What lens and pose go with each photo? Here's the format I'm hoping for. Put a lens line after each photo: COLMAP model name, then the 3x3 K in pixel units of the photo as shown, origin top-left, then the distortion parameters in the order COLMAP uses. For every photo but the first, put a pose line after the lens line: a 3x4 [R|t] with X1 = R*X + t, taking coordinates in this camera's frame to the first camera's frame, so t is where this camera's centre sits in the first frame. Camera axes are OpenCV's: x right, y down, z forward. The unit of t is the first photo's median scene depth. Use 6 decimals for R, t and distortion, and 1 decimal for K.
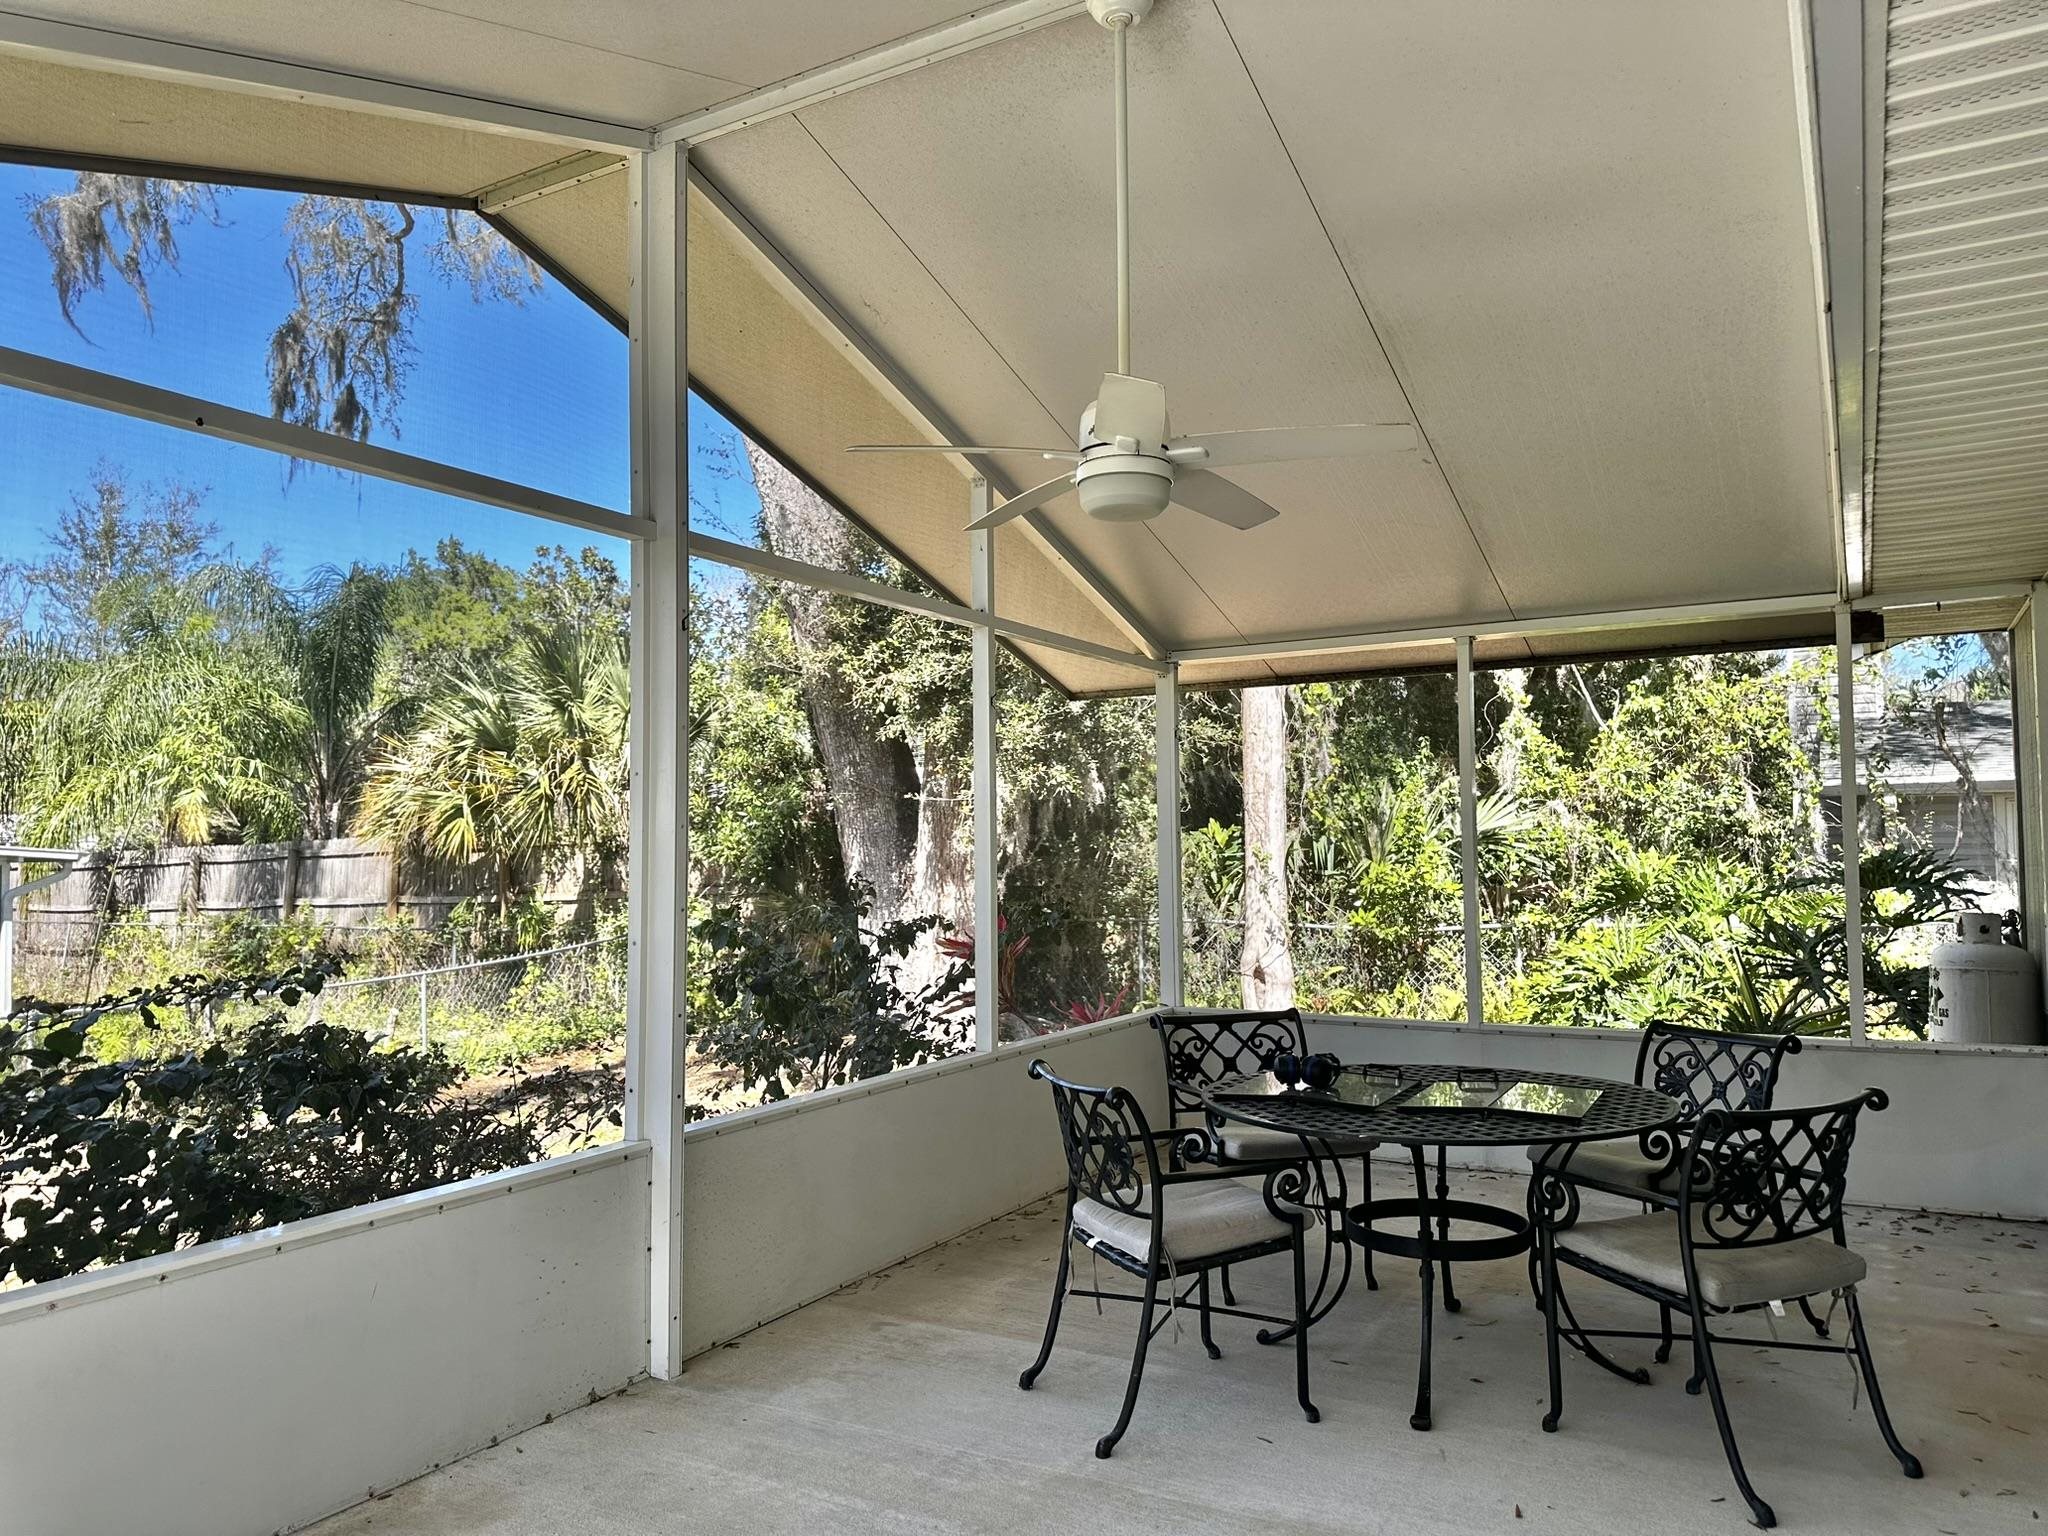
lens RADIAL K [[1460.2, 0, 1035.4], [0, 1460.2, 762.3], [0, 0, 1]] dist [0.027617, -0.012076]
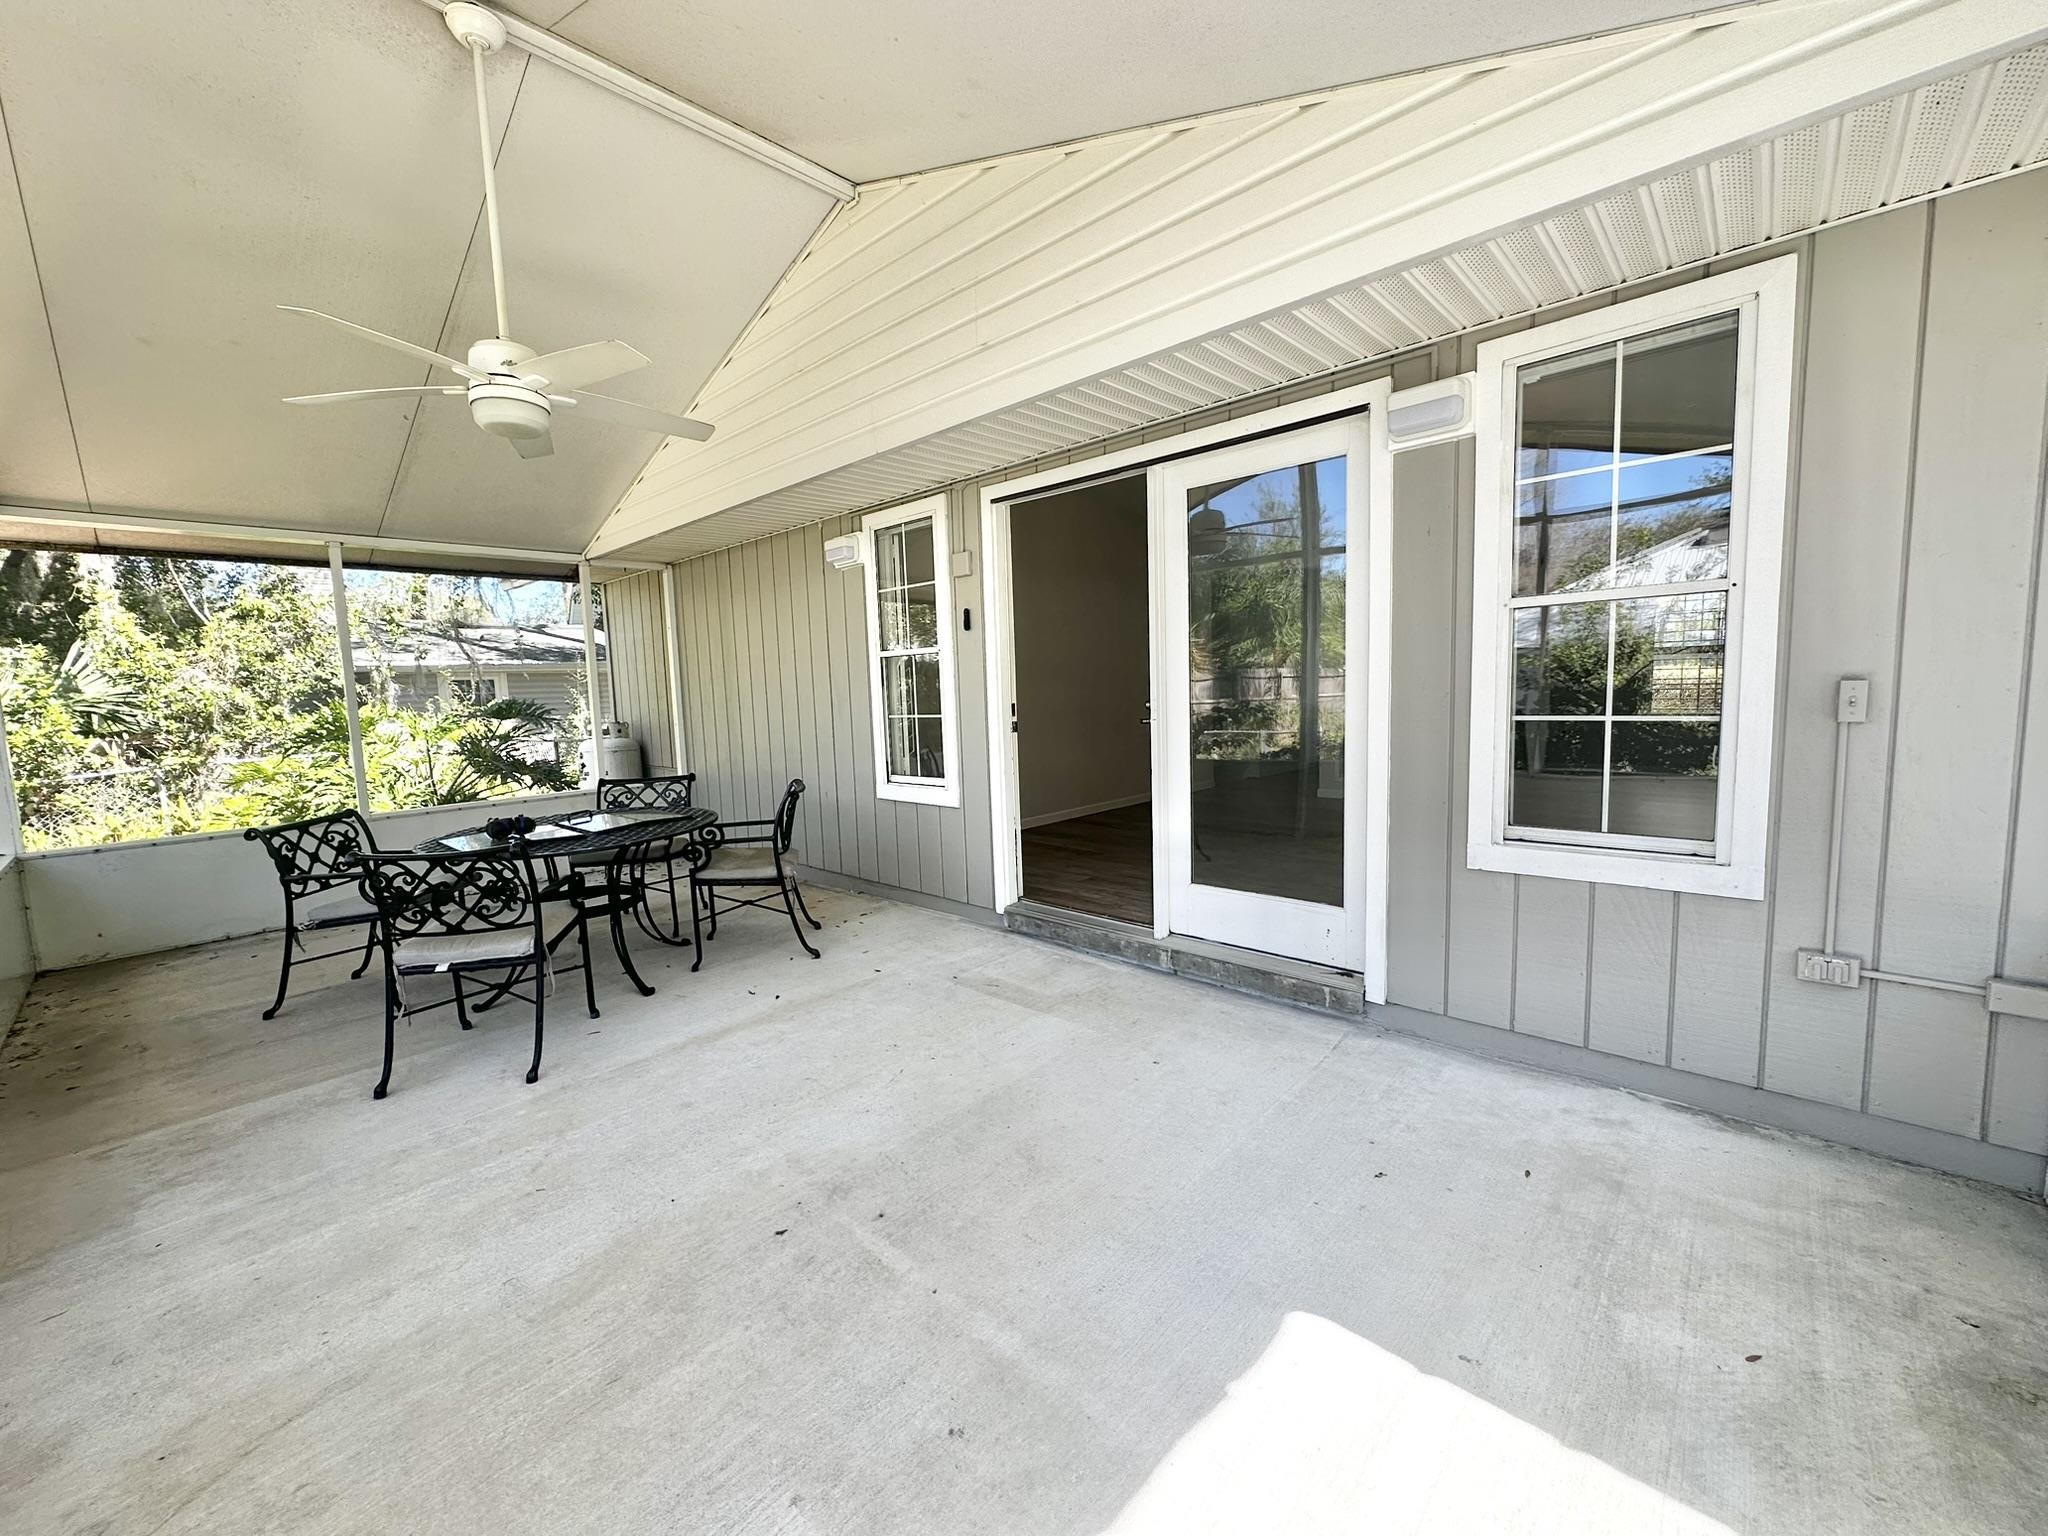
lens RADIAL K [[812.9, 0, 1030.1], [0, 812.9, 766.9], [0, 0, 1]] dist [0.005010, 0.001264]
pose [[0.242018, -0.102825, 0.964808, -0.431589], [-0.027791, 0.993226, 0.112825, 0.028366], [-0.969874, -0.054118, 0.237521, 0.226197]]
